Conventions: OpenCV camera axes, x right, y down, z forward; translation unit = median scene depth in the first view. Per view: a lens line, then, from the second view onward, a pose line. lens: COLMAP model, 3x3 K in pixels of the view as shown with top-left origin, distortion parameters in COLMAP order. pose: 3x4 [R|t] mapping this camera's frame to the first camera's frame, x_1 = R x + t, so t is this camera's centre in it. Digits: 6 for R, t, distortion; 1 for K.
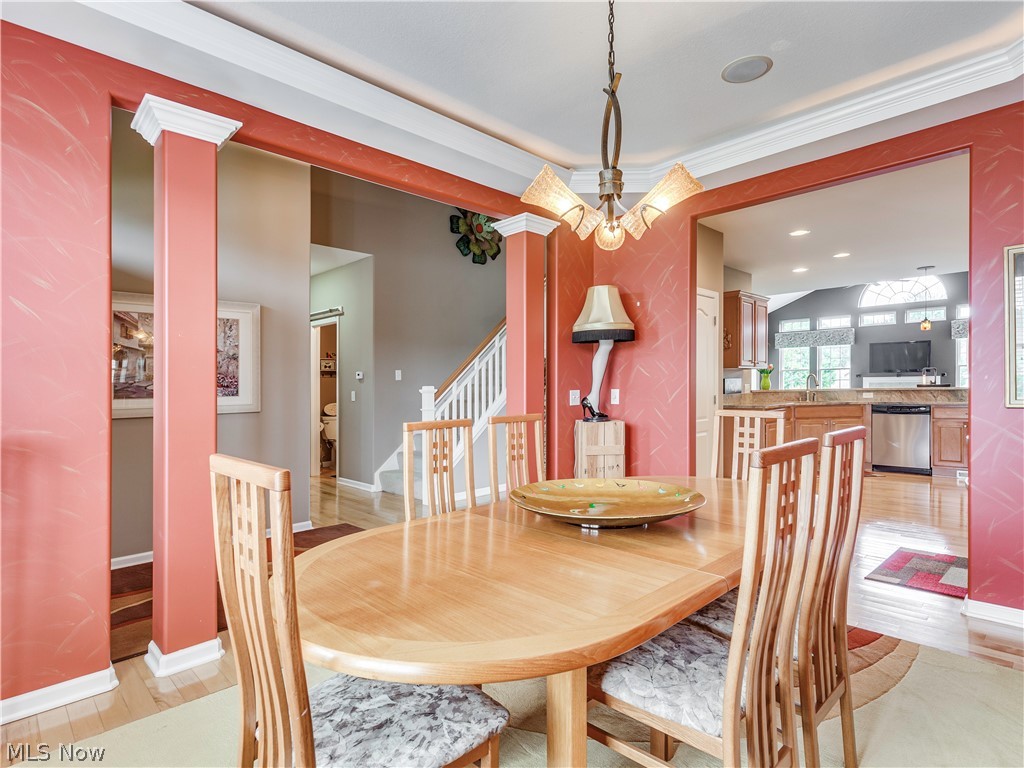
lens RADIAL K [[519.0, 0, 519.4], [0, 519.0, 397.4], [0, 0, 1]] dist [0.008856, -0.001511]
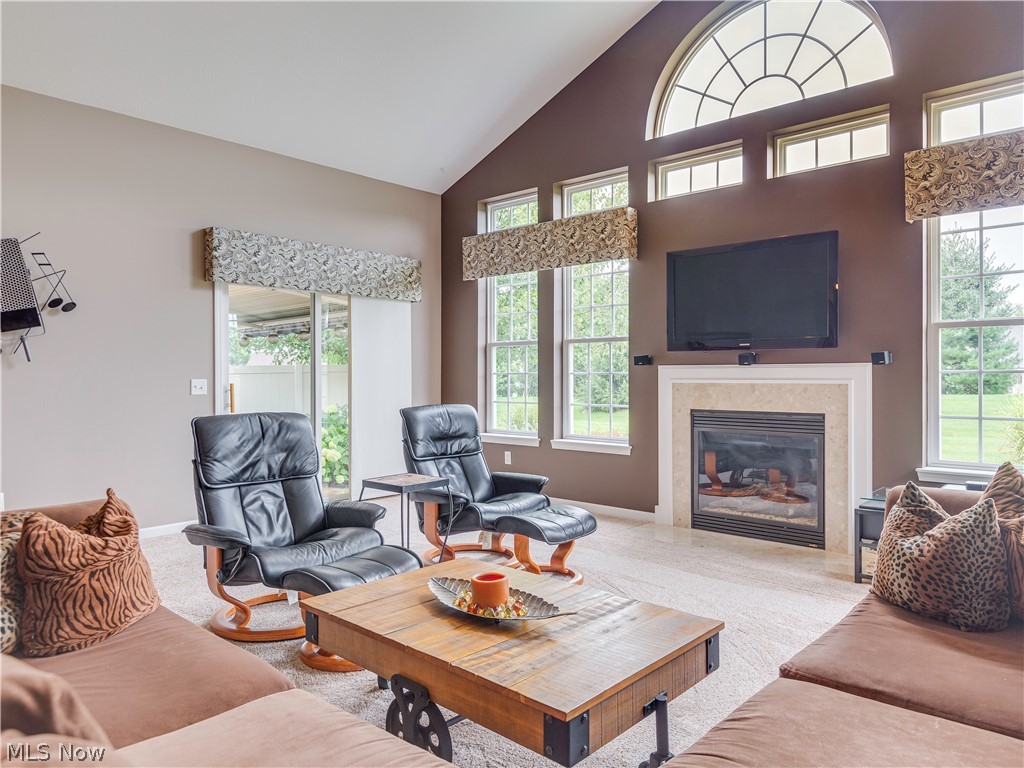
lens RADIAL K [[695.6, 0, 511.7], [0, 695.6, 379.3], [0, 0, 1]] dist [0.004759, 0.001759]
pose [[0.996867, 0.011189, 0.078301, 0.597990], [-0.009586, 0.999737, -0.020810, -0.023380], [-0.078514, 0.019994, 0.996713, 0.660873]]
